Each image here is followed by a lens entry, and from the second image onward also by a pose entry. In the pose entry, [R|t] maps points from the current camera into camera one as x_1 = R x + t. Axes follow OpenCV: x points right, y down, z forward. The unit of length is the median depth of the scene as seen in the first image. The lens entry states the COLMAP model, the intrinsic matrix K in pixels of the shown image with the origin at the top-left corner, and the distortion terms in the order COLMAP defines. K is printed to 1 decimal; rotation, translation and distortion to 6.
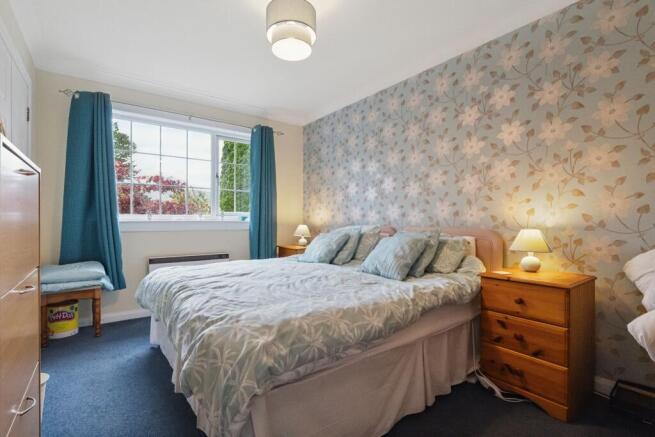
lens RADIAL K [[301.1, 0, 327.5], [0, 301.1, 218.5], [0, 0, 1]] dist [-0.000901, -0.000055]
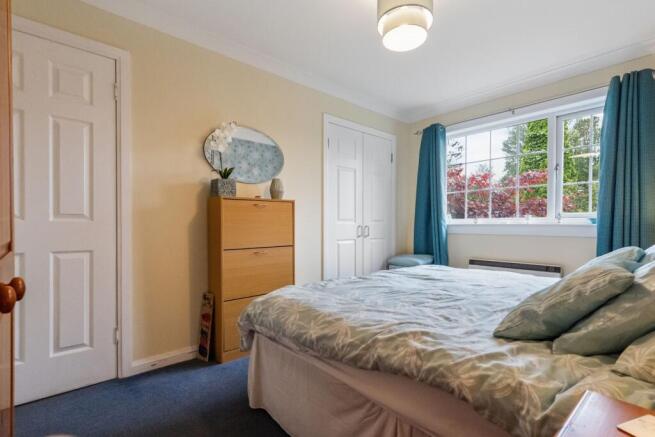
lens RADIAL K [[300.0, 0, 325.9], [0, 300.0, 226.9], [0, 0, 1]] dist [0.000153, -0.000023]
pose [[0.087674, 0.007282, -0.996123, 0.361147], [0.008277, 0.999933, 0.008038, 0.002946], [0.996115, -0.008949, 0.087608, 0.315807]]
